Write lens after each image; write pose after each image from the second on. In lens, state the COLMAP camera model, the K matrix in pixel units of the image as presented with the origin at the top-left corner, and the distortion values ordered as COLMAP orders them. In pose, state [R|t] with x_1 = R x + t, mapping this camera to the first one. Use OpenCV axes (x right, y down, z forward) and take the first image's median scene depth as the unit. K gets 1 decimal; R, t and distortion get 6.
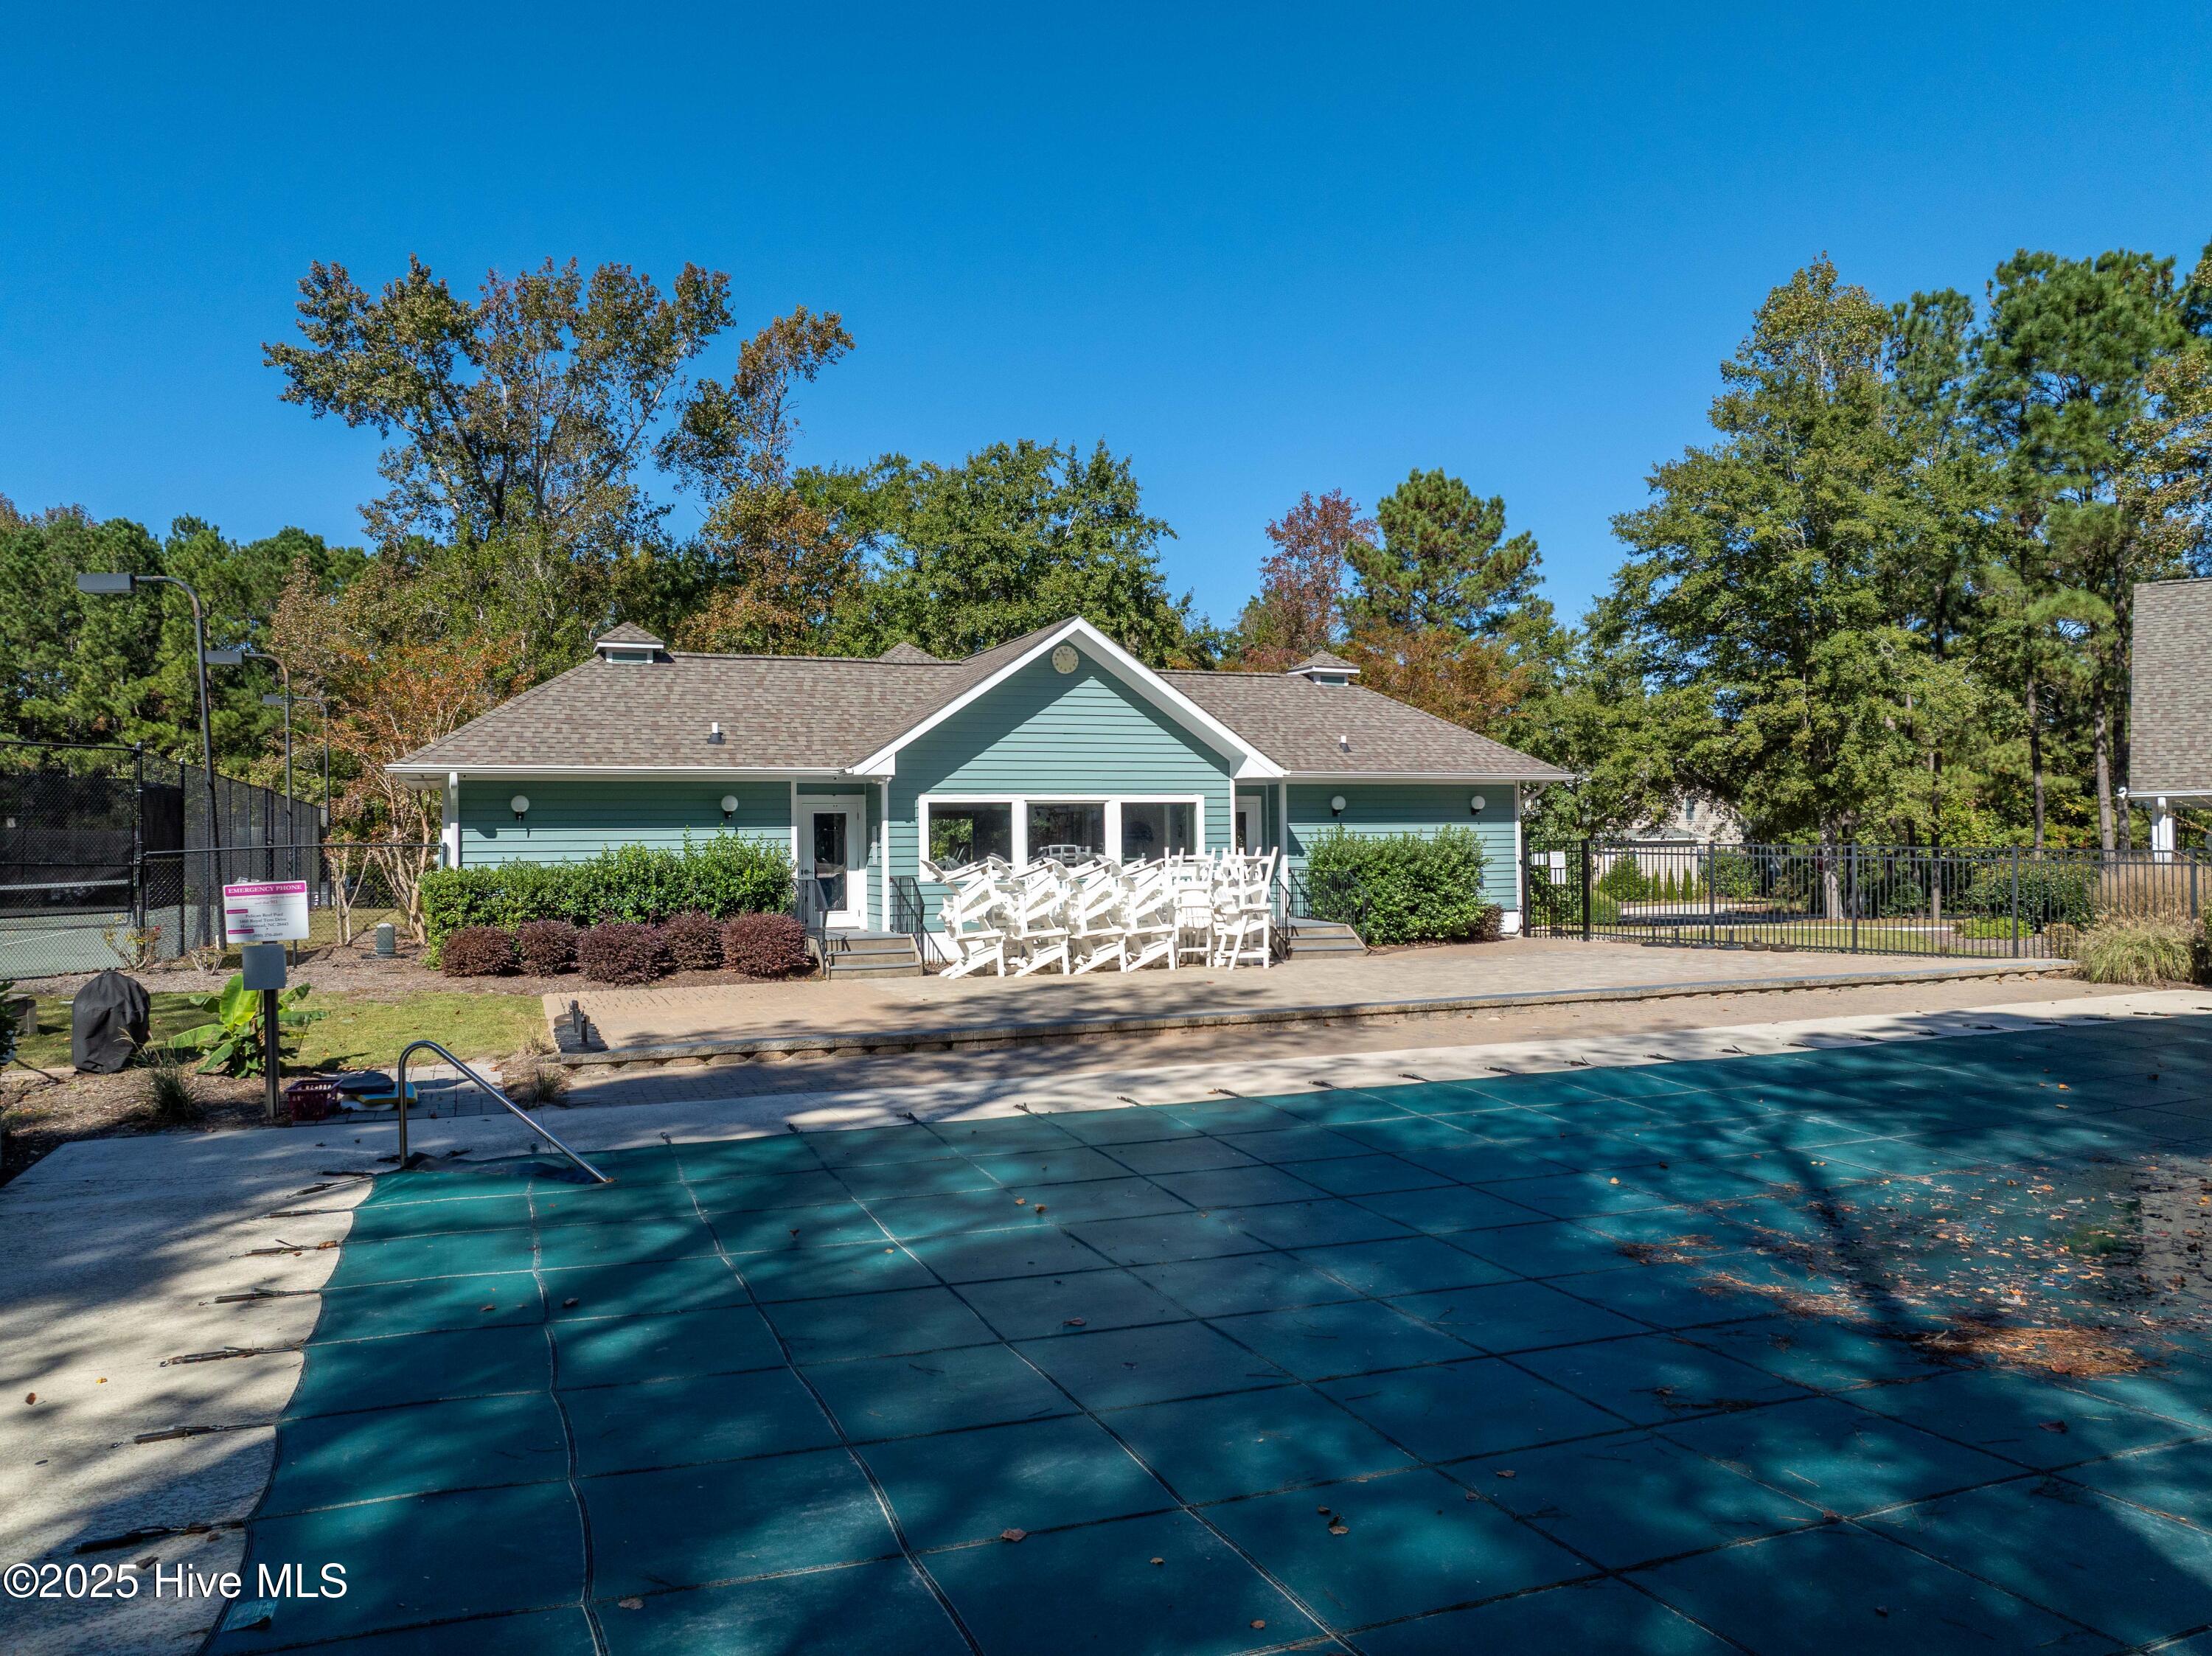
lens RADIAL K [[1564.8, 0, 1111.2], [0, 1564.8, 811.6], [0, 0, 1]] dist [-0.034885, 0.004993]
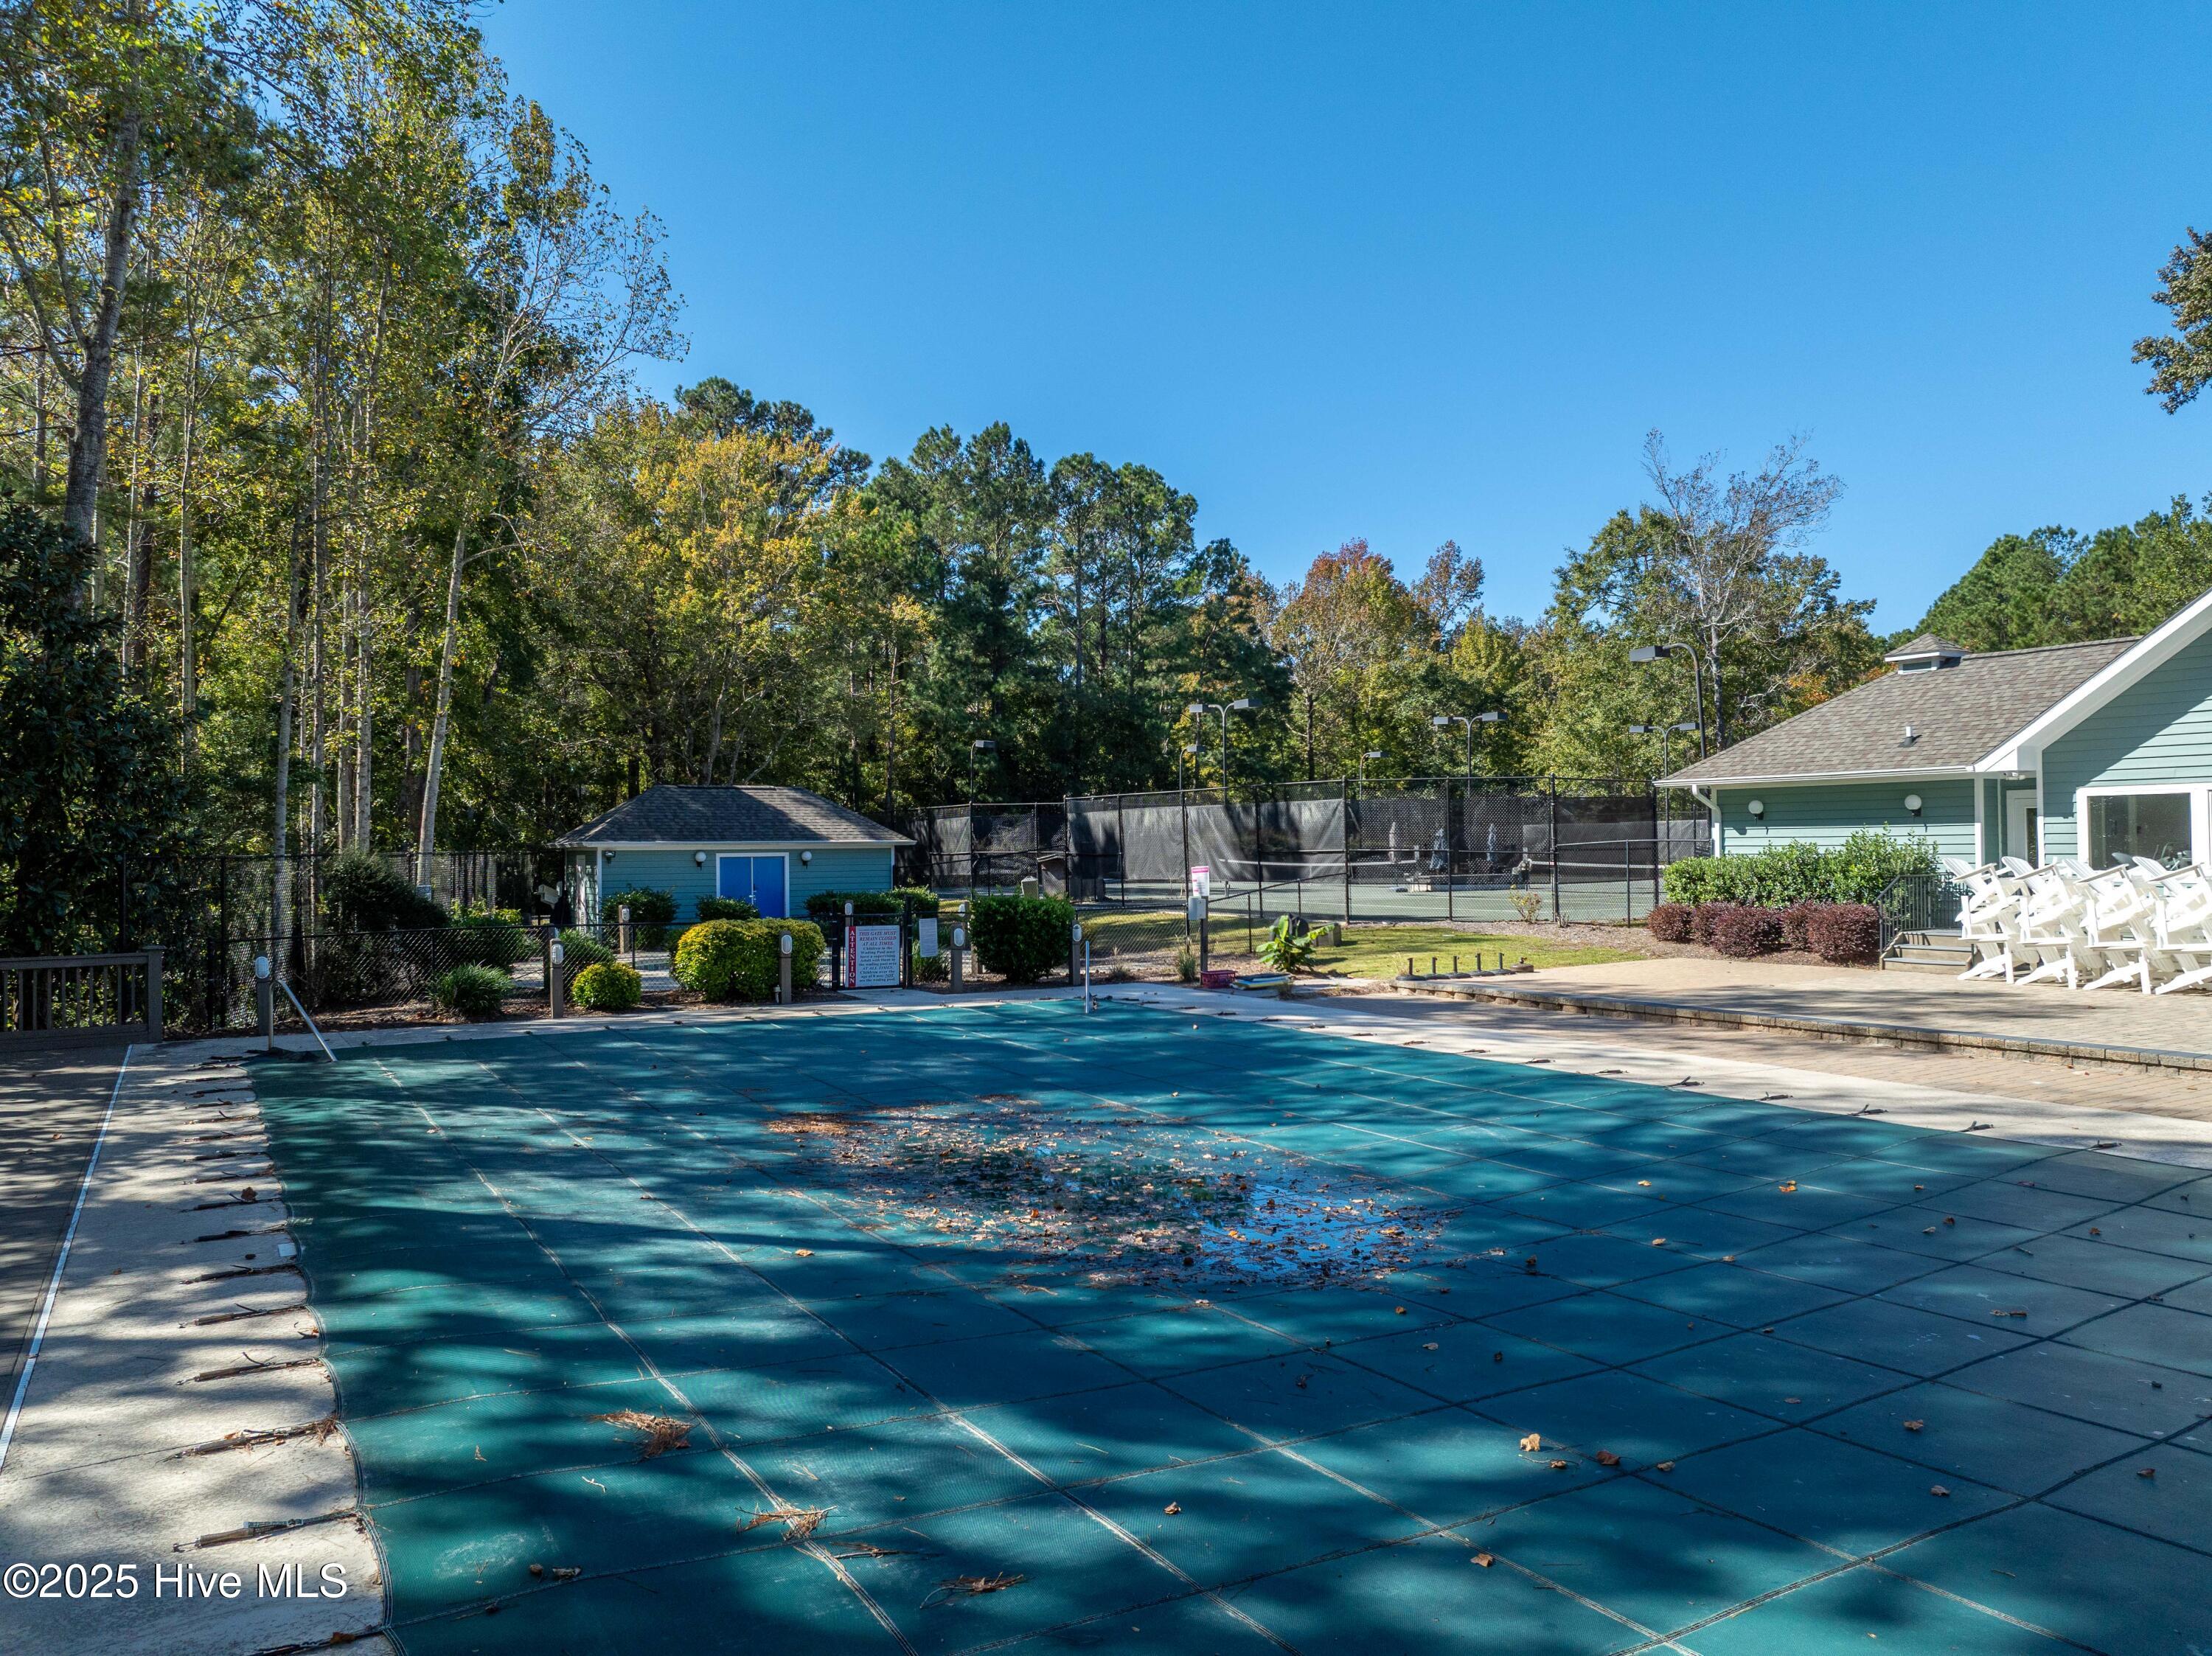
lens RADIAL K [[1564.8, 0, 1123.7], [0, 1564.8, 834.9], [0, 0, 1]] dist [-0.034885, 0.004993]
pose [[0.169621, 0.002696, -0.985506, 0.692786], [0.023550, 0.999700, 0.006788, -0.002746], [0.985228, -0.024360, 0.169507, 0.282777]]
